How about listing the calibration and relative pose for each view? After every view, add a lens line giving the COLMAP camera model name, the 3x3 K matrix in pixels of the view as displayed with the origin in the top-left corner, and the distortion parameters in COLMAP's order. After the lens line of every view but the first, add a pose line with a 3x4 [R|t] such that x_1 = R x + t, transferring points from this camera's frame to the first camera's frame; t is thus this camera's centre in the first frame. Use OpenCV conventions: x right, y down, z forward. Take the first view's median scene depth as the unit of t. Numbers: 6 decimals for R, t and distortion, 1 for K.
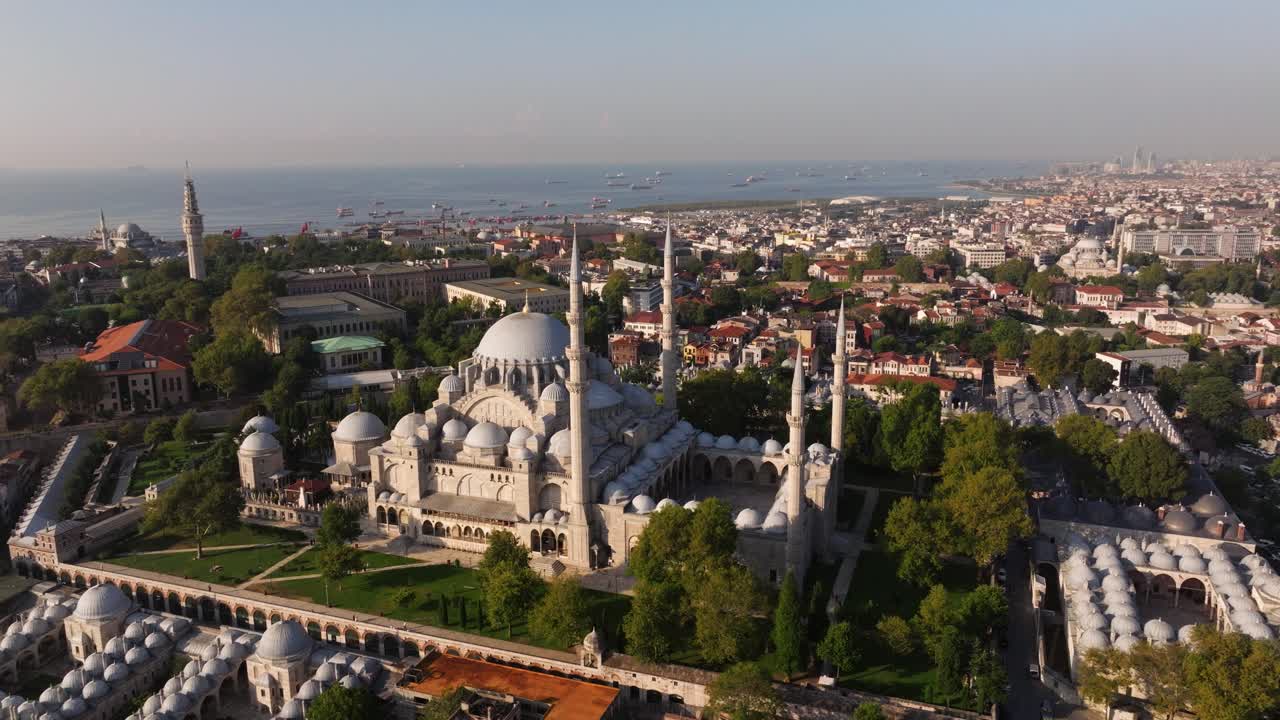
lens RADIAL K [[902.9, 0, 640.0], [0, 902.9, 360.0], [0, 0, 1]] dist [0.006267, 0.008515]
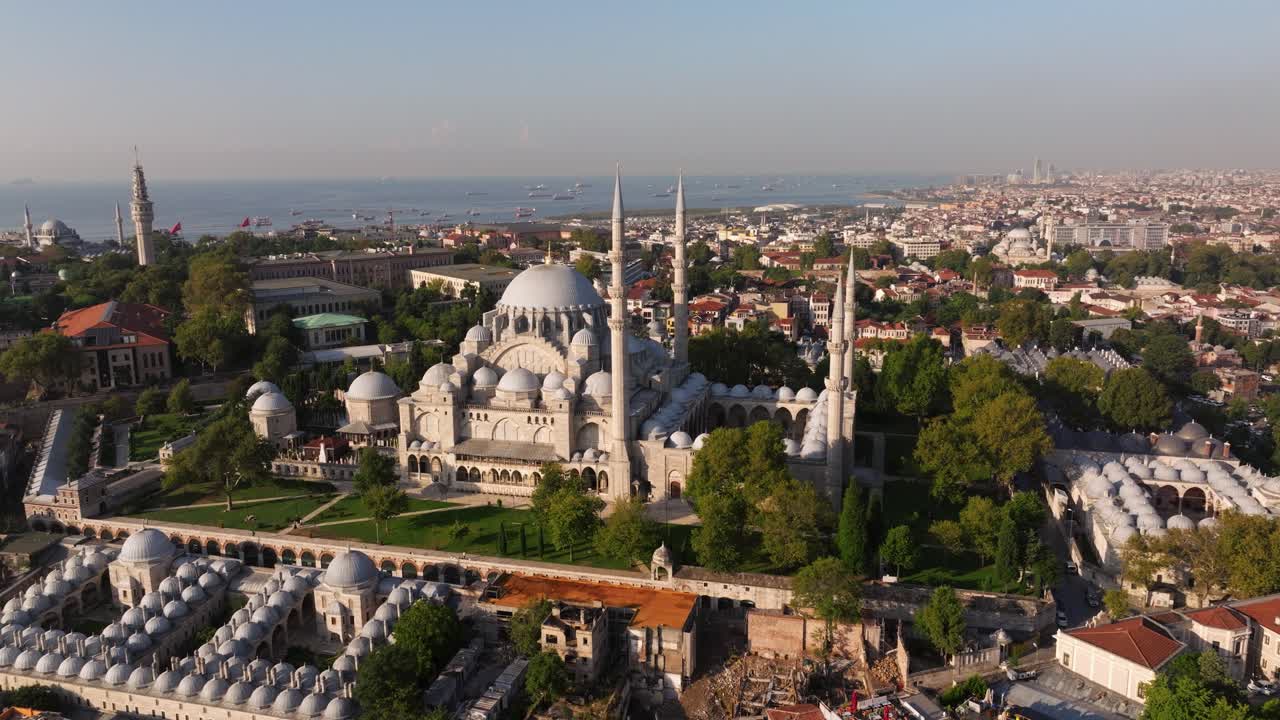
lens RADIAL K [[902.9, 0, 640.0], [0, 902.9, 360.0], [0, 0, 1]] dist [0.006267, 0.008515]
pose [[0.995894, -0.018047, 0.088707, -0.119622], [0.019350, 0.999717, -0.013850, 0.073503], [-0.088432, 0.015509, 0.995961, -0.021902]]
